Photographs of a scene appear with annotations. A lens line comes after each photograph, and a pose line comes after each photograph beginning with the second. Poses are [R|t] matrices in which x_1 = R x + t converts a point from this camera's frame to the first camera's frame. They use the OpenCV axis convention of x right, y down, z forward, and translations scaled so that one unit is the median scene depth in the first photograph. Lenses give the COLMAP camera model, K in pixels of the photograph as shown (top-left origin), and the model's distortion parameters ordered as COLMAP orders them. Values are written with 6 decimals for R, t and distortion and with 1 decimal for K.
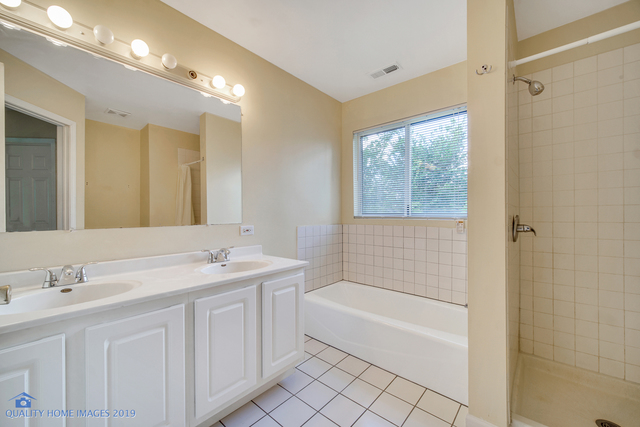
lens RADIAL K [[256.5, 0, 322.7], [0, 256.5, 211.5], [0, 0, 1]] dist [0.000687, -0.000202]
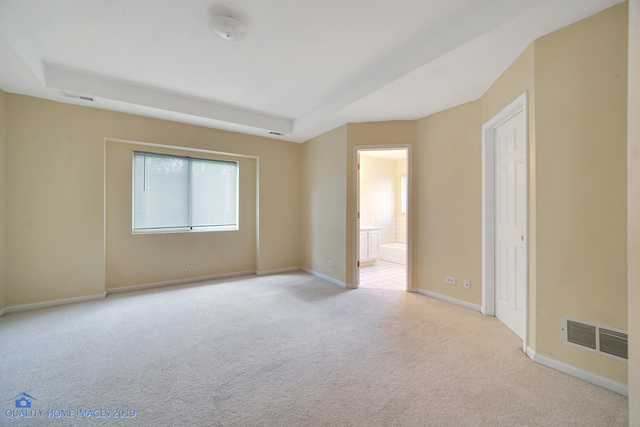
lens RADIAL K [[256.5, 0, 322.7], [0, 256.5, 211.5], [0, 0, 1]] dist [0.000687, -0.000202]
pose [[0.968101, 0.003237, -0.250539, 0.016512], [-0.002275, 0.999989, 0.004130, -0.002221], [0.250549, -0.003428, 0.968098, -1.322552]]
